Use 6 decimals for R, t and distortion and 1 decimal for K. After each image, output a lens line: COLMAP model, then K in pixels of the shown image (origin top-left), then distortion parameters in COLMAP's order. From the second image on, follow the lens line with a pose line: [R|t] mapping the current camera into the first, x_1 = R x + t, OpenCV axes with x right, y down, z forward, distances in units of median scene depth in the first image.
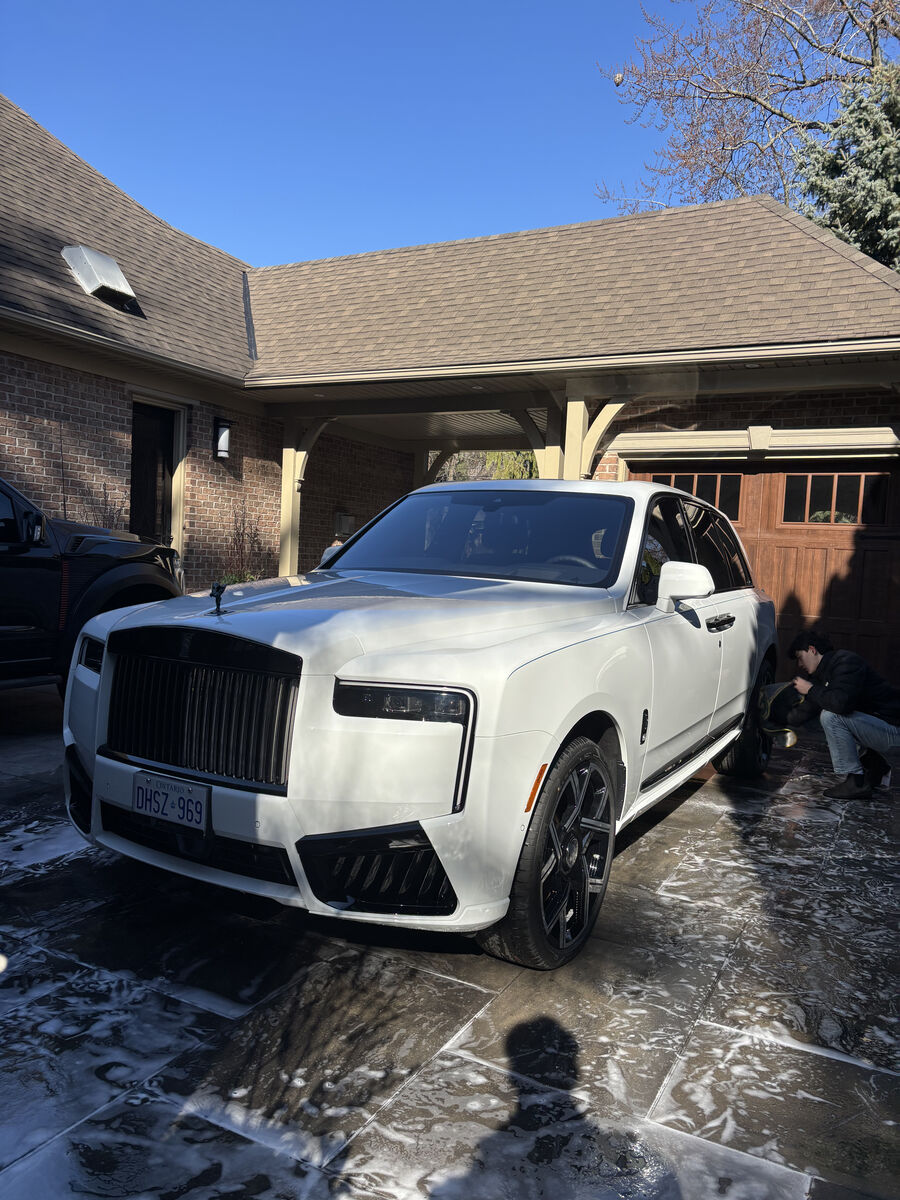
lens RADIAL K [[897.0, 0, 448.7], [0, 897.0, 608.8], [0, 0, 1]] dist [0.027451, -0.024490]
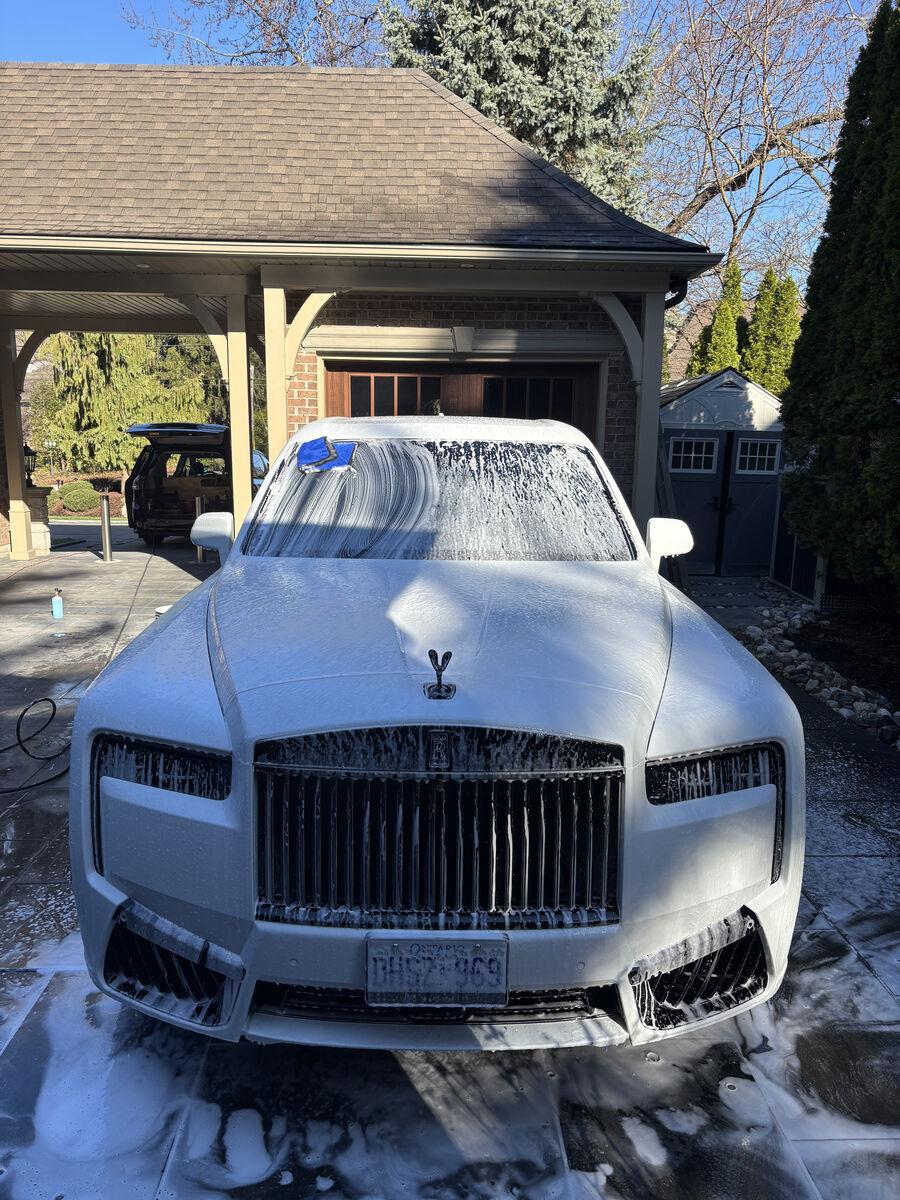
lens RADIAL K [[897.0, 0, 448.7], [0, 897.0, 608.8], [0, 0, 1]] dist [0.027451, -0.024490]
pose [[0.867348, -0.128054, 0.480947, -0.155224], [0.059263, 0.986032, 0.155659, -0.045180], [-0.494162, -0.106509, 0.862821, 0.104778]]
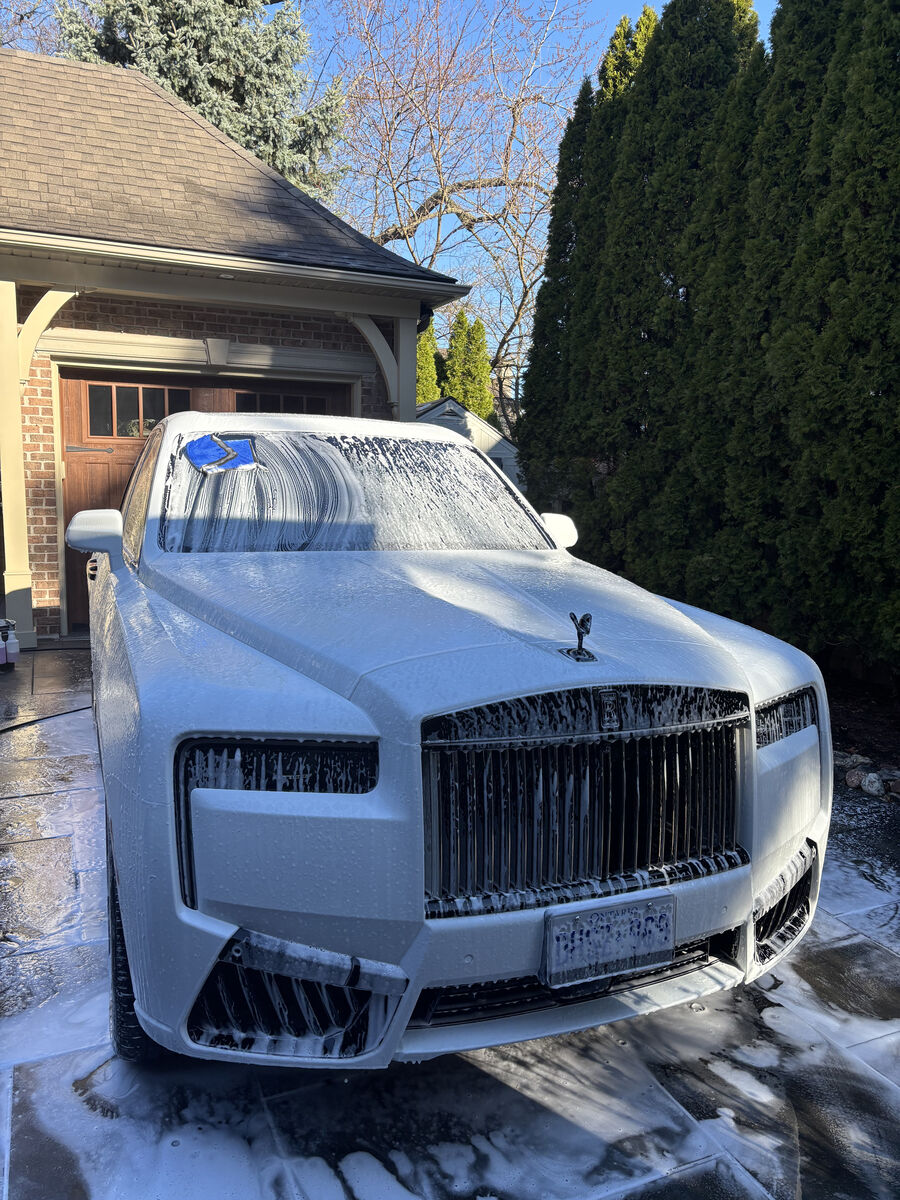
lens RADIAL K [[889.9, 0, 450.0], [0, 889.9, 600.0], [0, 0, 1]] dist [0.043702, -0.050774]
pose [[0.625711, -0.139239, 0.767527, -0.225583], [0.056829, 0.989462, 0.133172, -0.036158], [-0.777982, -0.039709, 0.627031, 0.172411]]
